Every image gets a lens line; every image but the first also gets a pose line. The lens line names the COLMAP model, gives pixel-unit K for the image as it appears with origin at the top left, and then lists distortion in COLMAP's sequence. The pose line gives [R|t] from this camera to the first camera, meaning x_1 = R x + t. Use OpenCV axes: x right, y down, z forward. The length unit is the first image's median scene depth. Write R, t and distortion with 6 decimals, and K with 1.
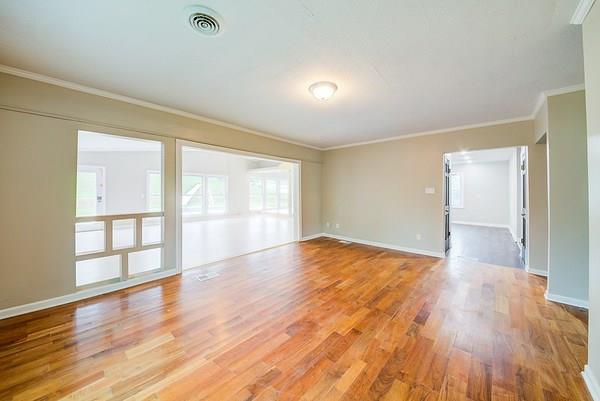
lens RADIAL K [[213.8, 0, 300.6], [0, 213.8, 191.8], [0, 0, 1]] dist [0.001602, -0.008078]
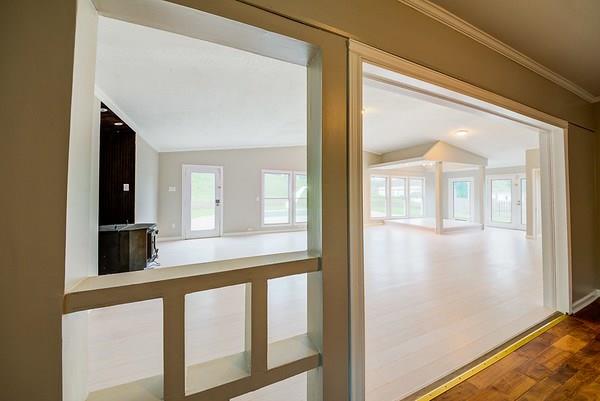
lens RADIAL K [[213.8, 0, 300.6], [0, 213.8, 191.8], [0, 0, 1]] dist [0.001602, -0.008078]
pose [[0.909218, -0.003989, -0.416301, -0.241469], [-0.000178, 0.999950, -0.009970, -0.002031], [0.416320, 0.009139, 0.909172, 0.313410]]
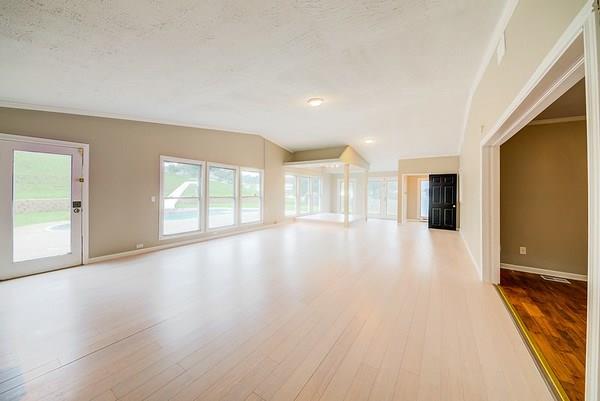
lens RADIAL K [[213.8, 0, 300.6], [0, 213.8, 191.8], [0, 0, 1]] dist [0.001602, -0.008078]
pose [[0.990437, 0.004762, 0.137882, -0.467090], [-0.005063, 0.999986, 0.001834, -0.005471], [-0.137871, -0.002514, 0.990447, 0.403968]]
